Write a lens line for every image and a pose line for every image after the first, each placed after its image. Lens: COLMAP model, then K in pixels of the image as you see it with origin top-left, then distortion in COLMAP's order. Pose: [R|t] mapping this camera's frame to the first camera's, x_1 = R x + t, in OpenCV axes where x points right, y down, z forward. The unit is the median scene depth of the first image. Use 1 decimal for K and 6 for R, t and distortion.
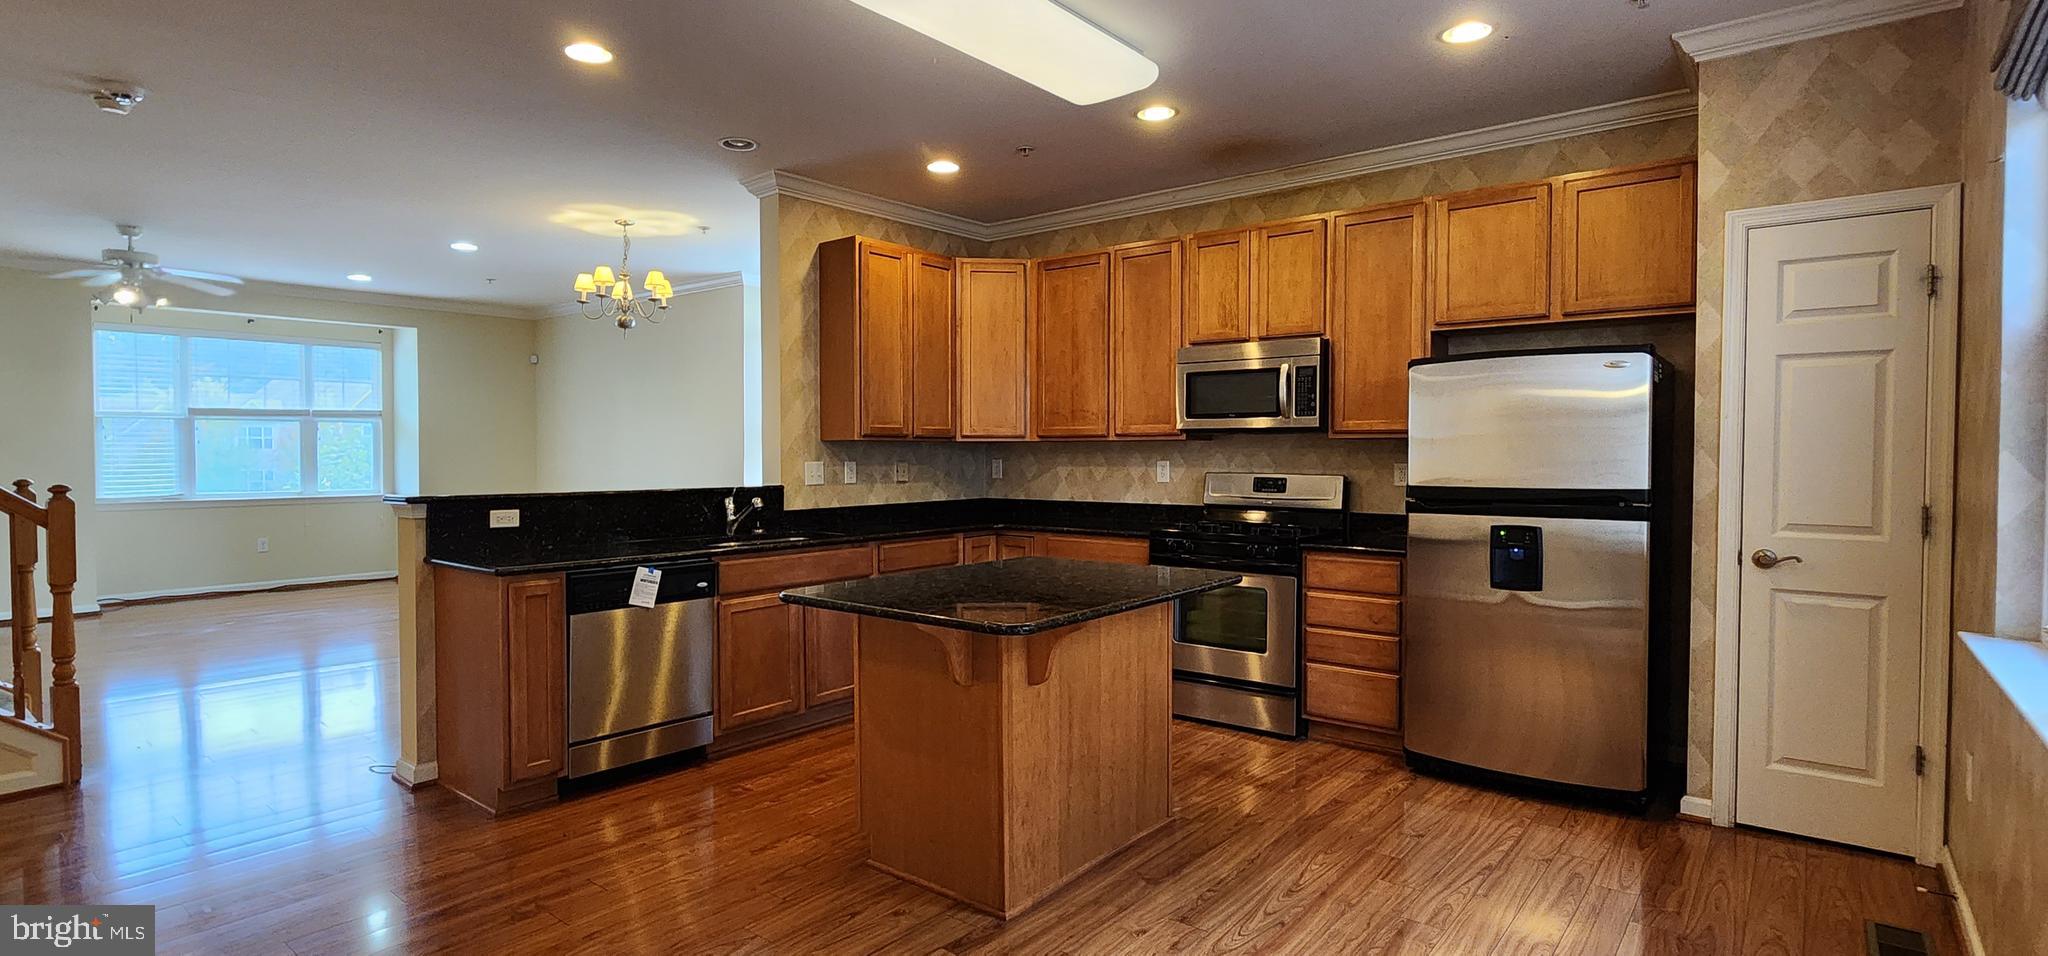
lens RADIAL K [[972.1, 0, 1022.5], [0, 972.1, 474.2], [0, 0, 1]] dist [-0.000070, 0.000557]
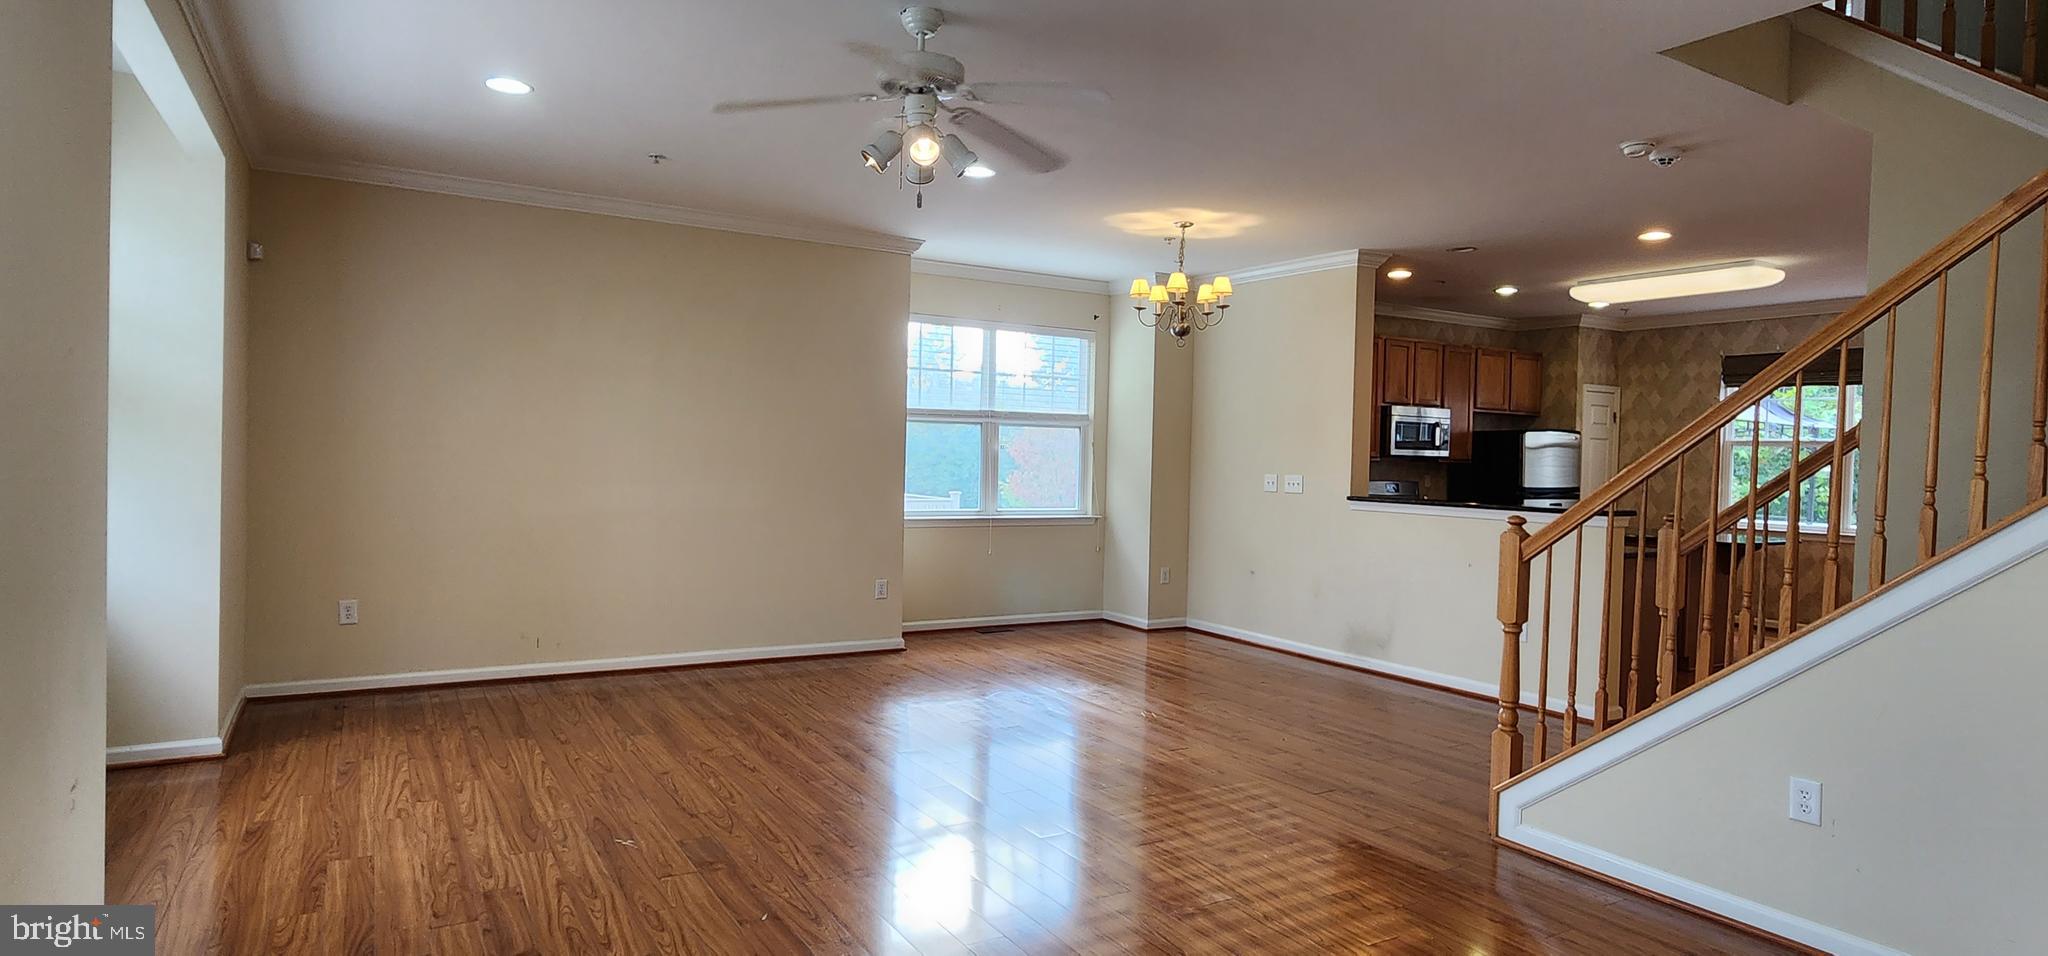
lens RADIAL K [[1086.6, 0, 1005.4], [0, 1086.6, 485.7], [0, 0, 1]] dist [0.004255, -0.003580]
pose [[0.350820, -0.018958, 0.936251, -1.742281], [0.000568, 0.999799, 0.020032, -0.031784], [-0.936443, -0.006495, 0.350760, 0.941341]]
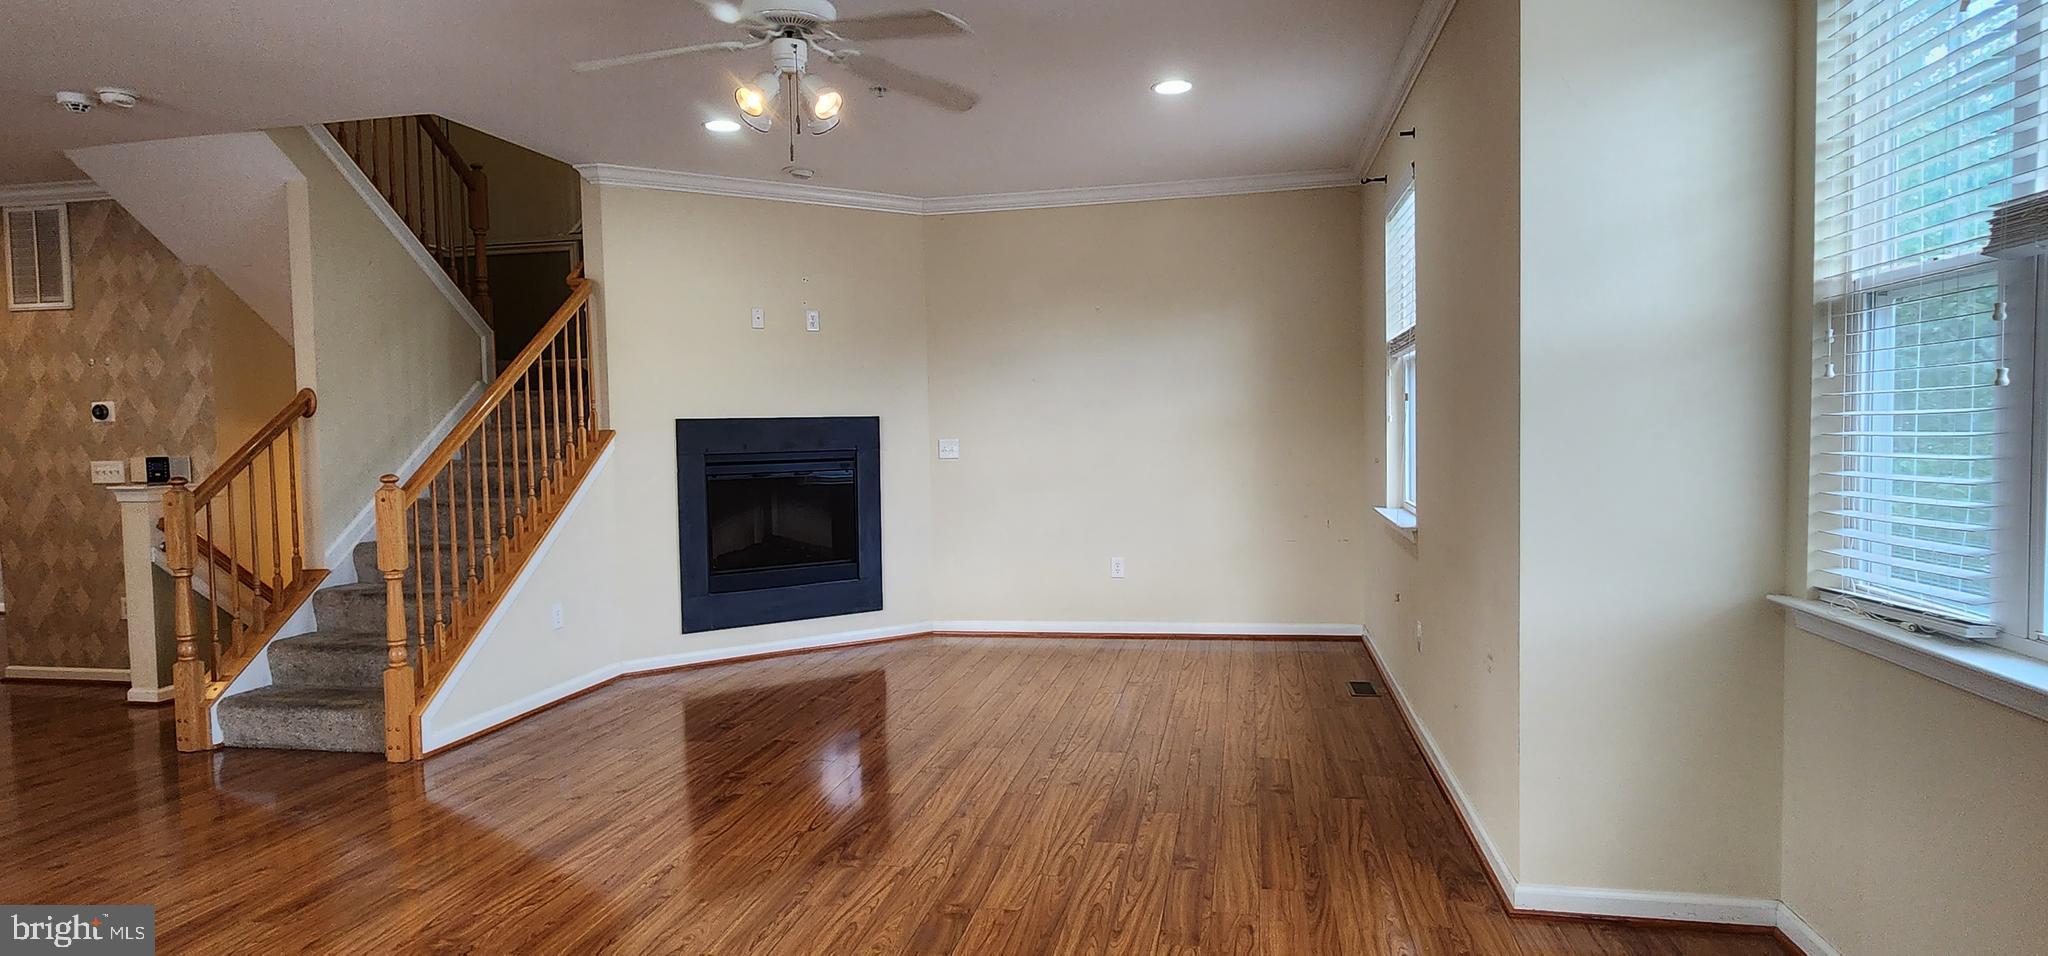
lens RADIAL K [[1086.6, 0, 1023.6], [0, 1086.6, 474.7], [0, 0, 1]] dist [0.004255, -0.003580]
pose [[-0.887647, 0.039231, -0.458850, -0.946743], [0.007390, 0.997450, 0.070983, -0.053552], [0.460465, 0.059617, -0.885674, 1.868879]]
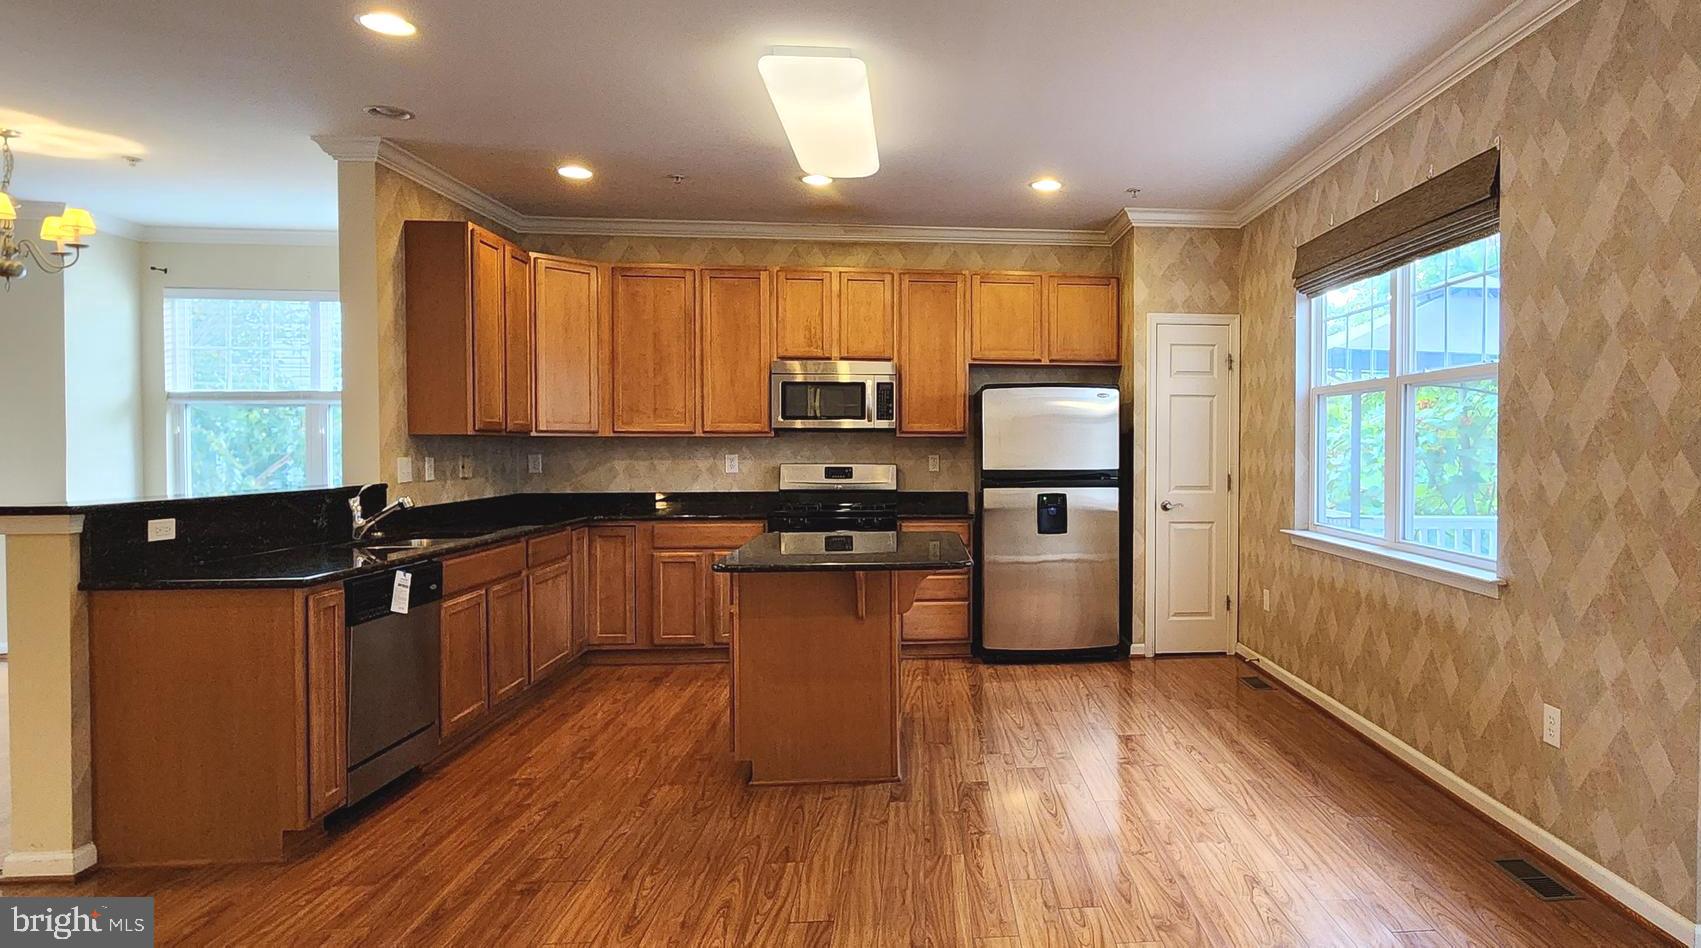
lens RADIAL K [[979.5, 0, 1014.7], [0, 979.5, 466.1], [0, 0, 1]] dist [0.006031, -0.001964]
pose [[0.708075, -0.014266, 0.705993, -0.474181], [0.014951, 0.999875, 0.005210, -0.001084], [-0.705979, 0.006866, 0.708200, -0.066406]]
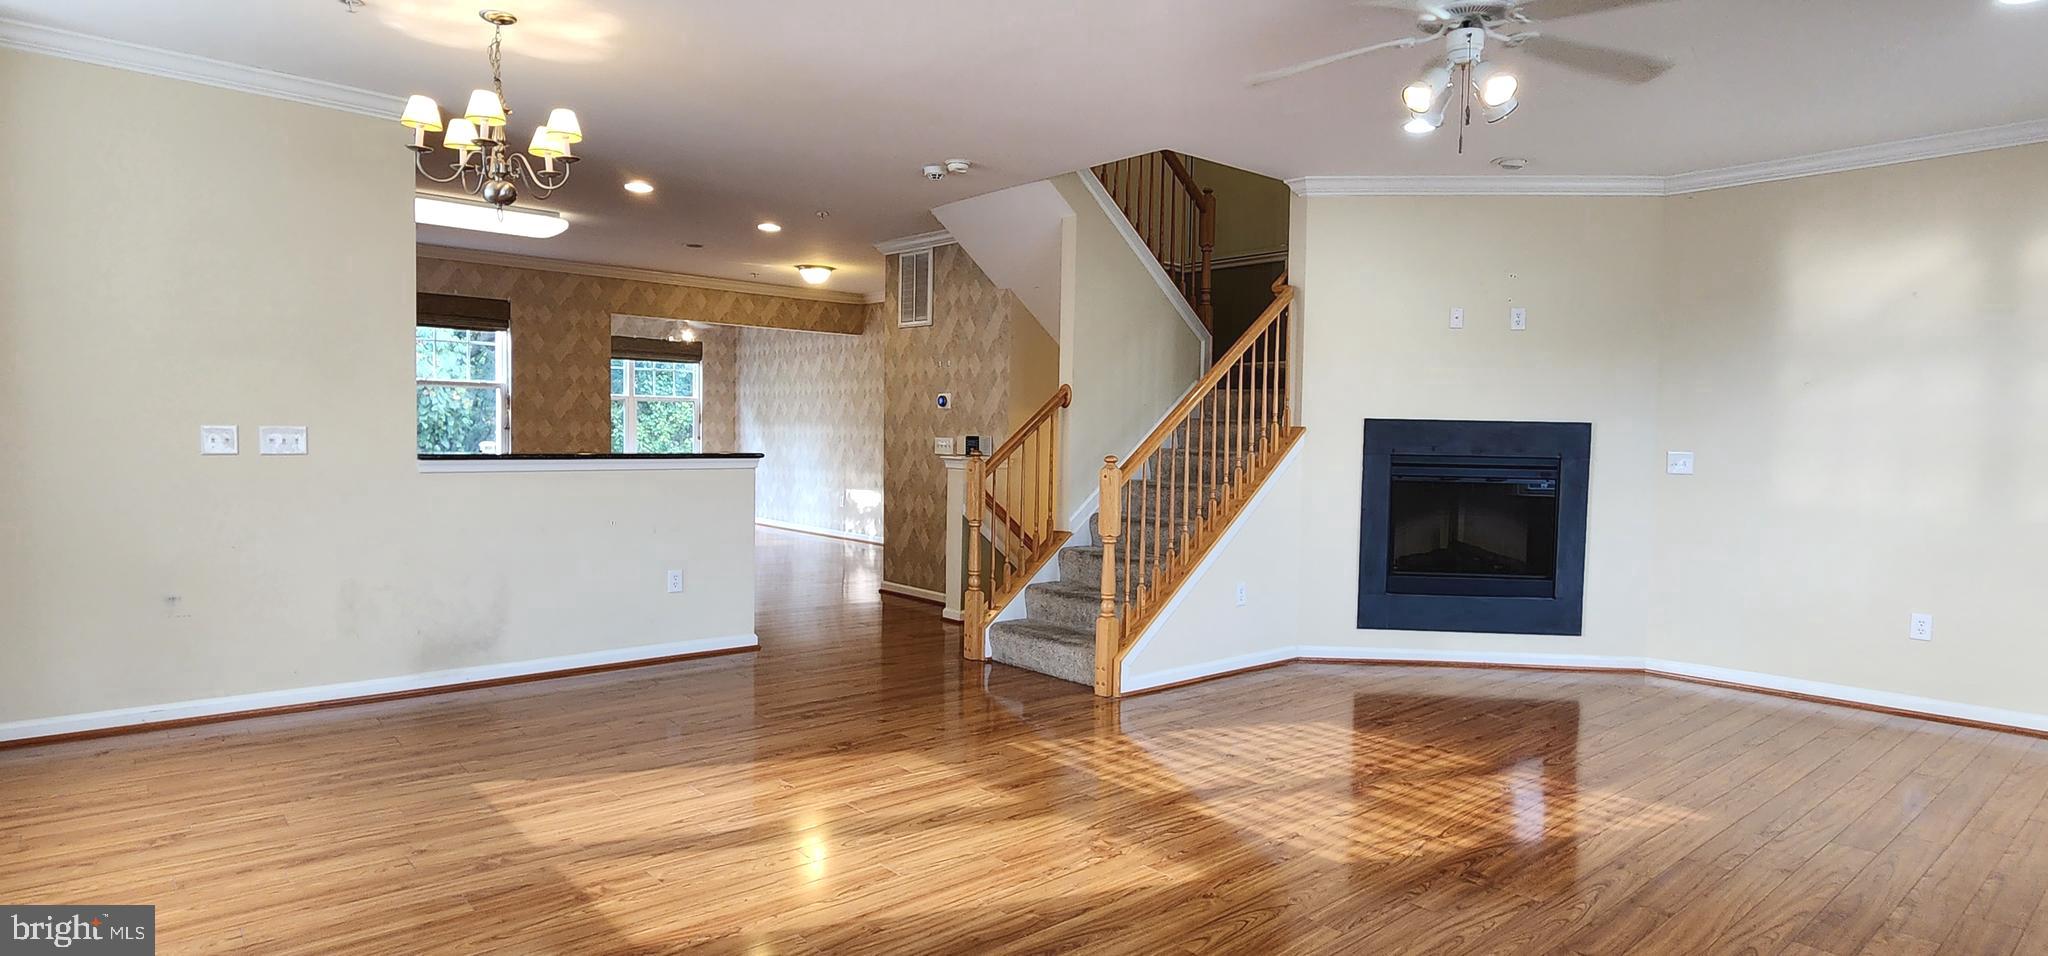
lens RADIAL K [[1086.6, 0, 1015.3], [0, 1086.6, 471.2], [0, 0, 1]] dist [0.004255, -0.003580]
pose [[-0.983900, -0.024853, 0.176981, -0.989828], [-0.013592, 0.997821, 0.064559, -0.046848], [-0.178200, 0.061114, -0.982095, 1.904424]]
